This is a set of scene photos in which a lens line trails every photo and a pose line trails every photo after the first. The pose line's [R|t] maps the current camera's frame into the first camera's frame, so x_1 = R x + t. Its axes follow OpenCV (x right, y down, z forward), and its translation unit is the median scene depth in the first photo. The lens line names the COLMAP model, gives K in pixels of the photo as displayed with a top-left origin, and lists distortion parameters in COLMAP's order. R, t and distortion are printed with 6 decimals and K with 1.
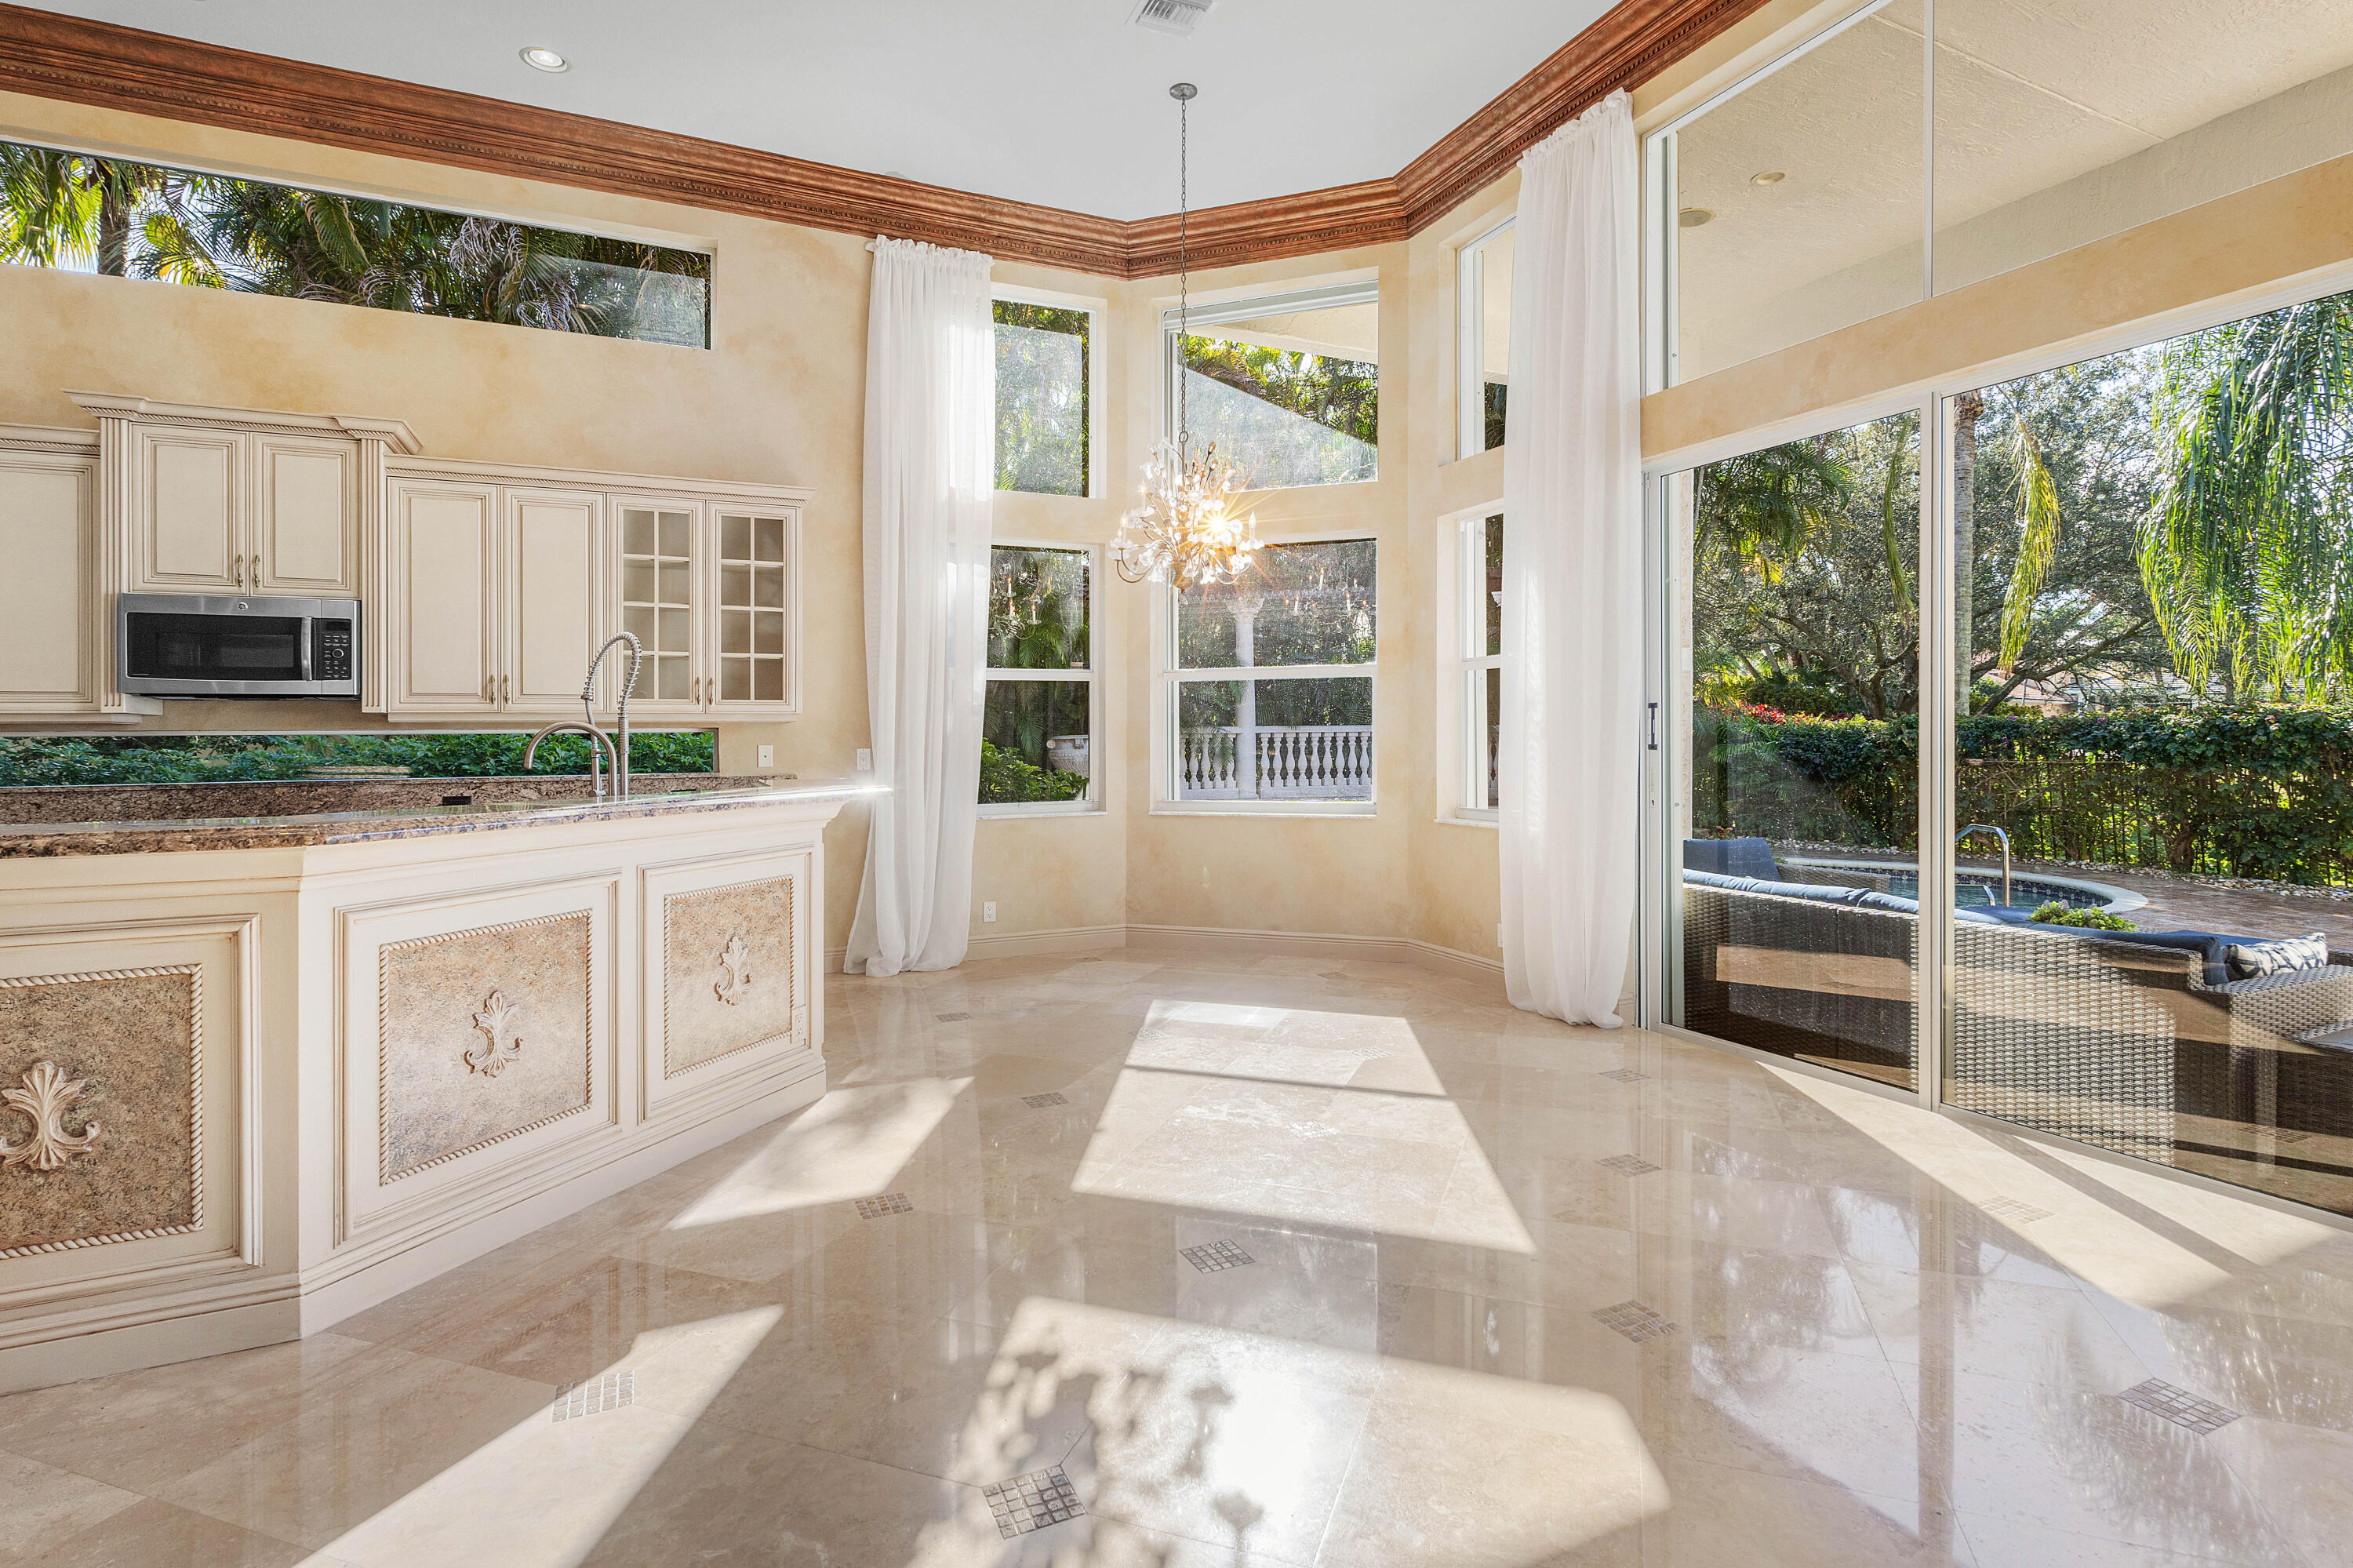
lens RADIAL K [[1157.9, 0, 1187.8], [0, 1157.9, 735.2], [0, 0, 1]] dist [0.004652, -0.000326]
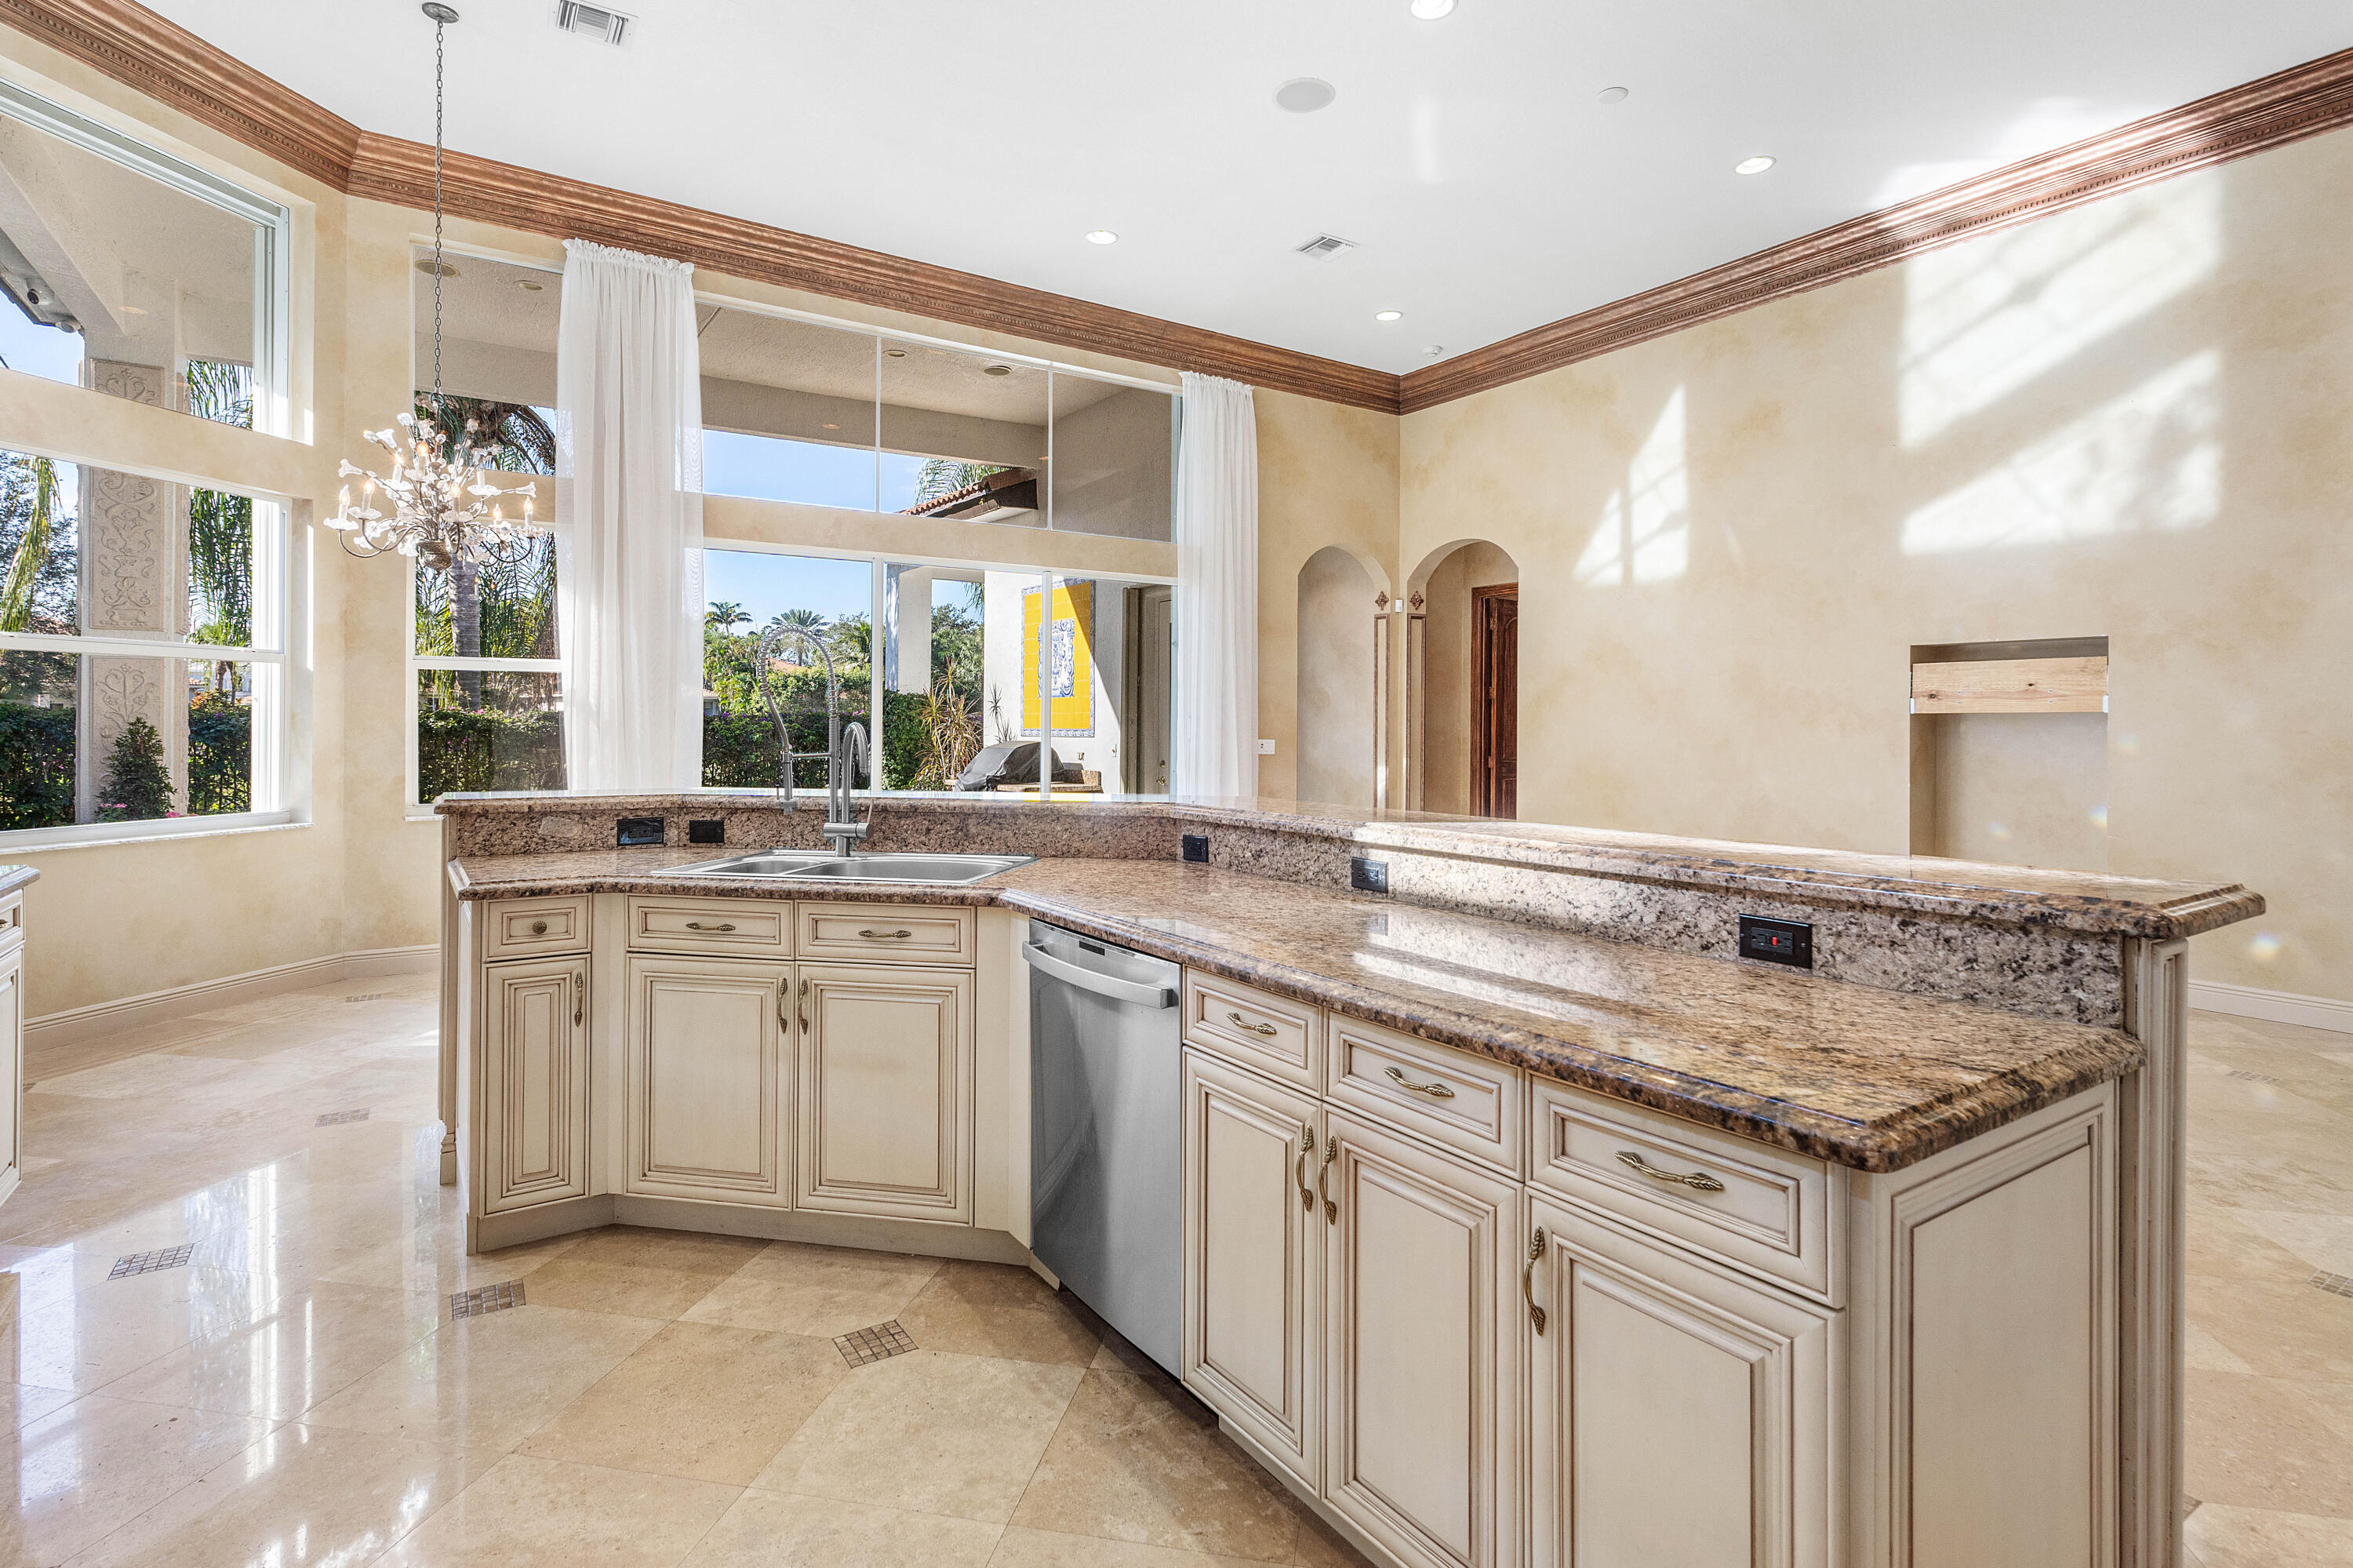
lens RADIAL K [[1157.9, 0, 1185.1], [0, 1157.9, 733.5], [0, 0, 1]] dist [0.004652, -0.000326]
pose [[-0.140823, -0.000042, 0.990035, -0.918060], [-0.003957, 0.999992, -0.000520, -0.000517], [-0.990027, -0.003991, -0.140822, 0.524187]]
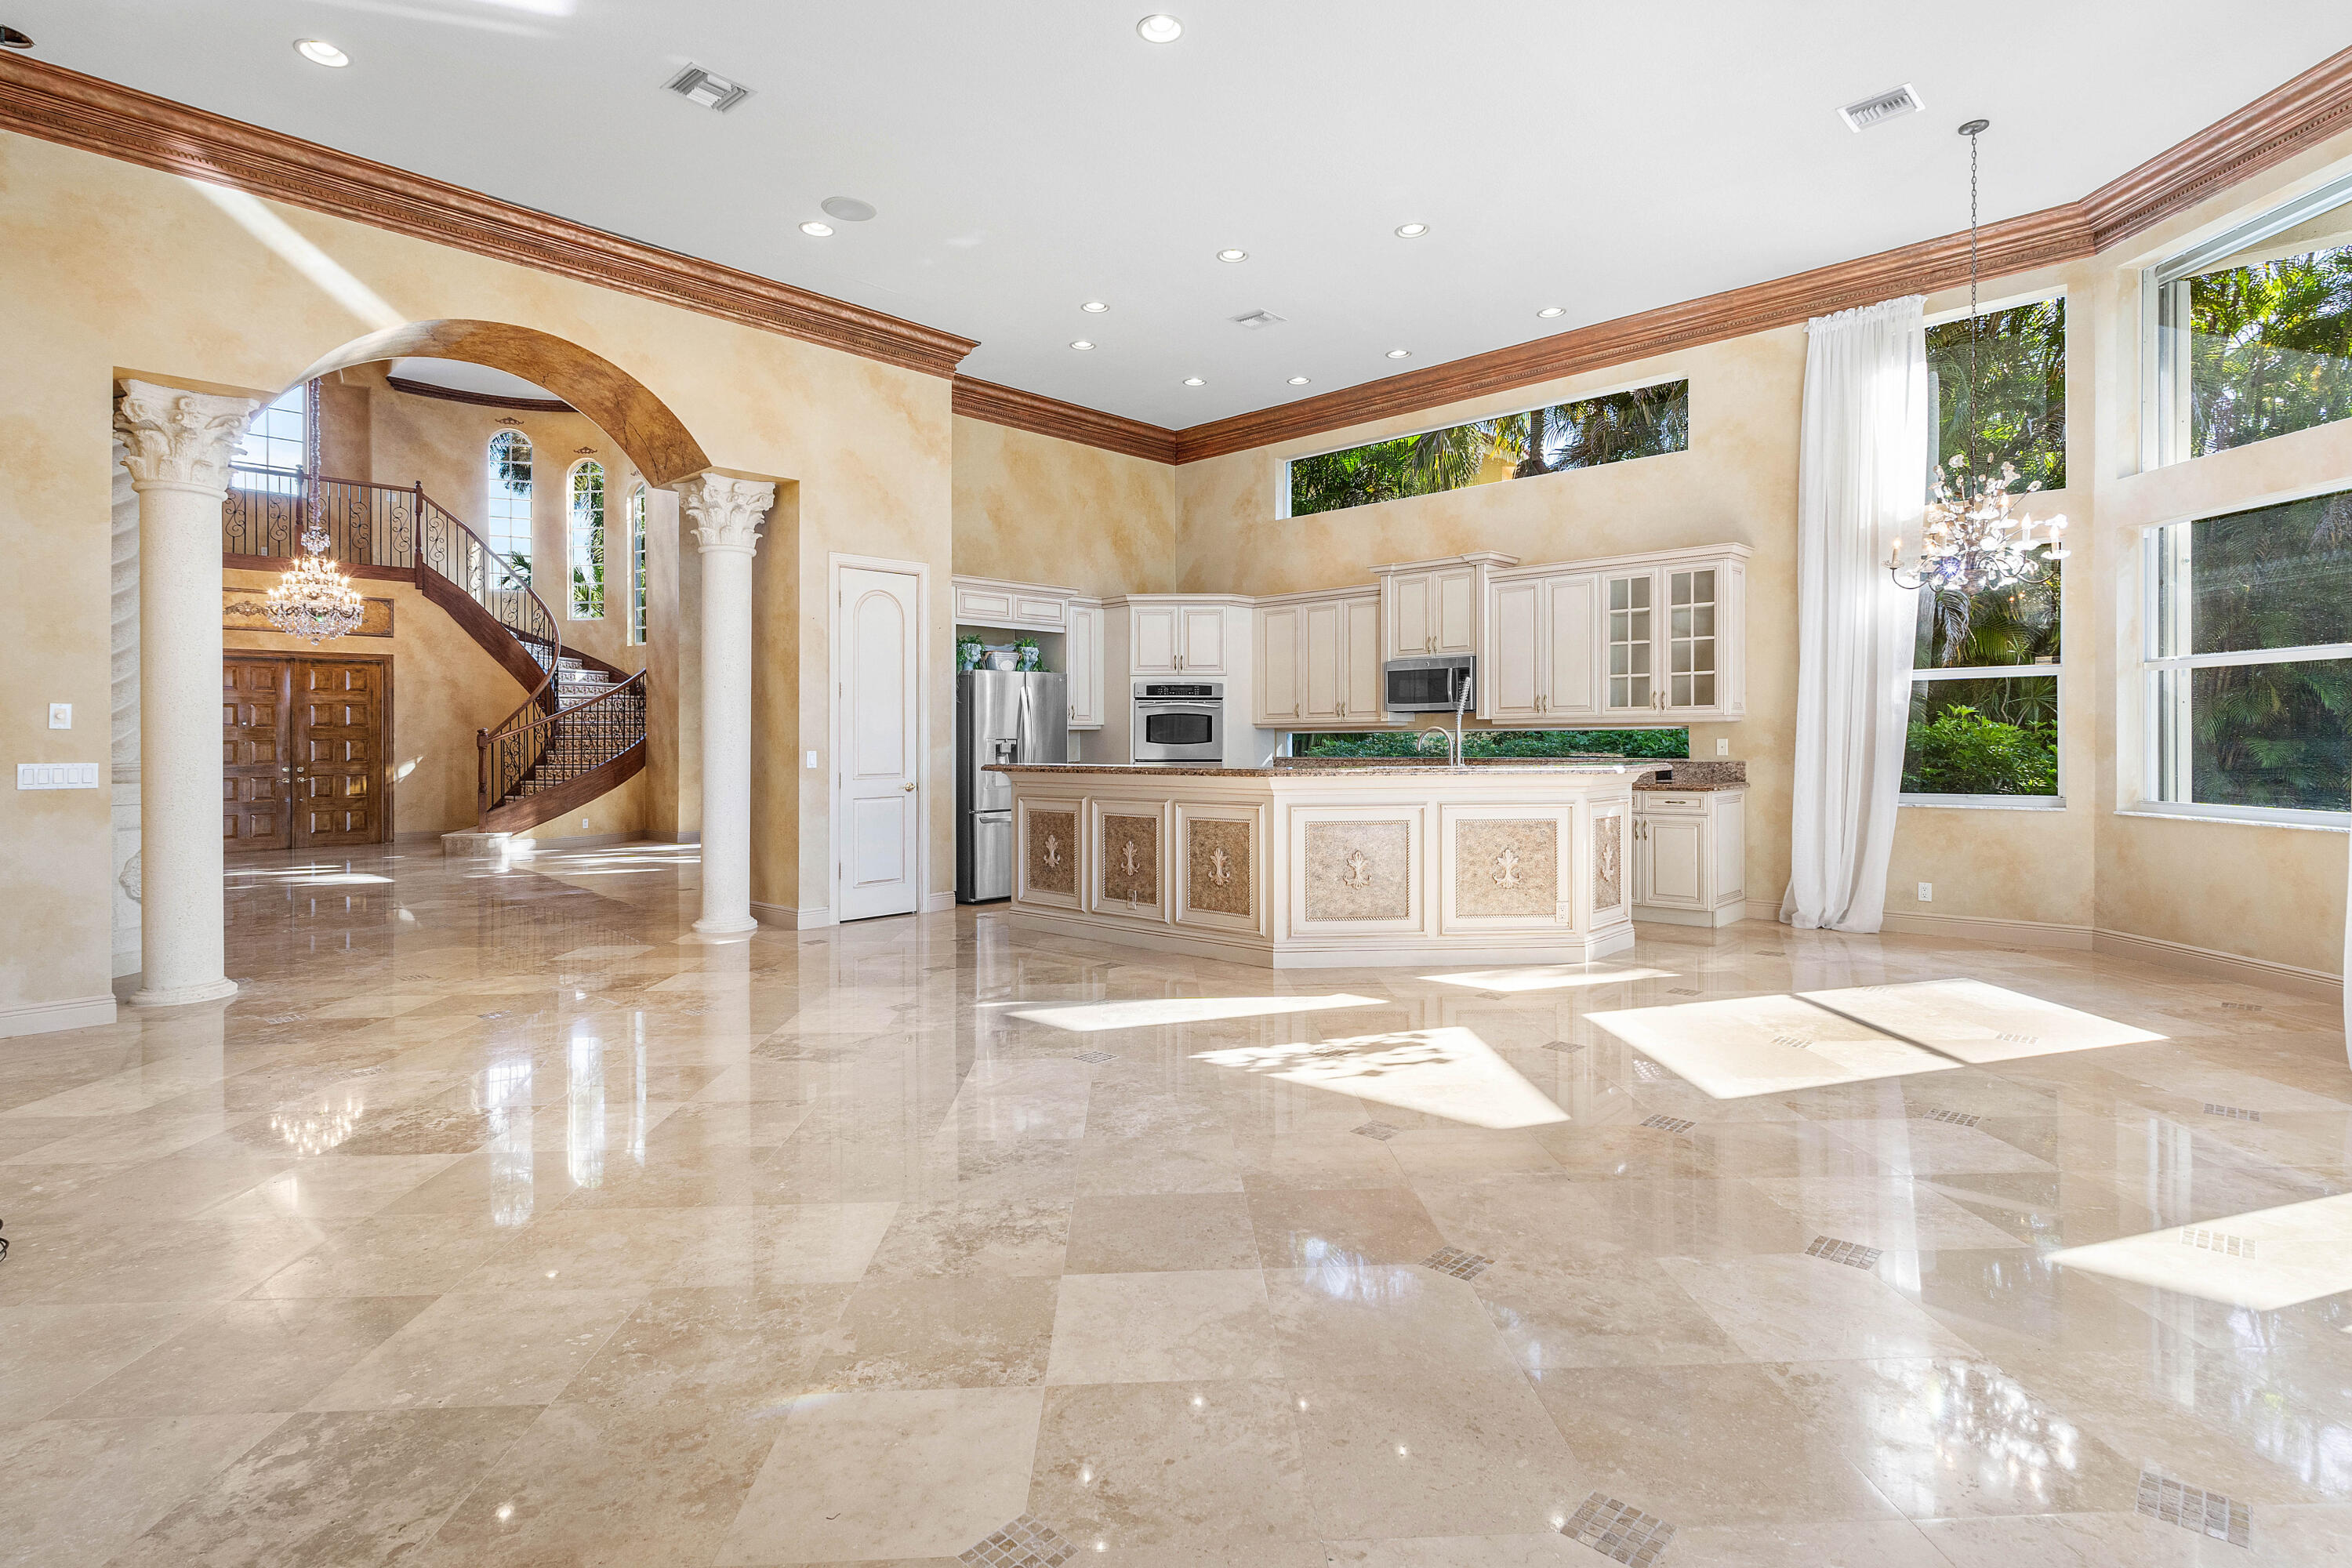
lens RADIAL K [[1157.3, 0, 1209.8], [0, 1157.3, 736.3], [0, 0, 1]] dist [0.004652, -0.000326]
pose [[0.395910, 0.002763, -0.918285, 0.660087], [0.004956, 0.999974, 0.005146, -0.004905], [0.918276, -0.006588, 0.395887, -0.063057]]
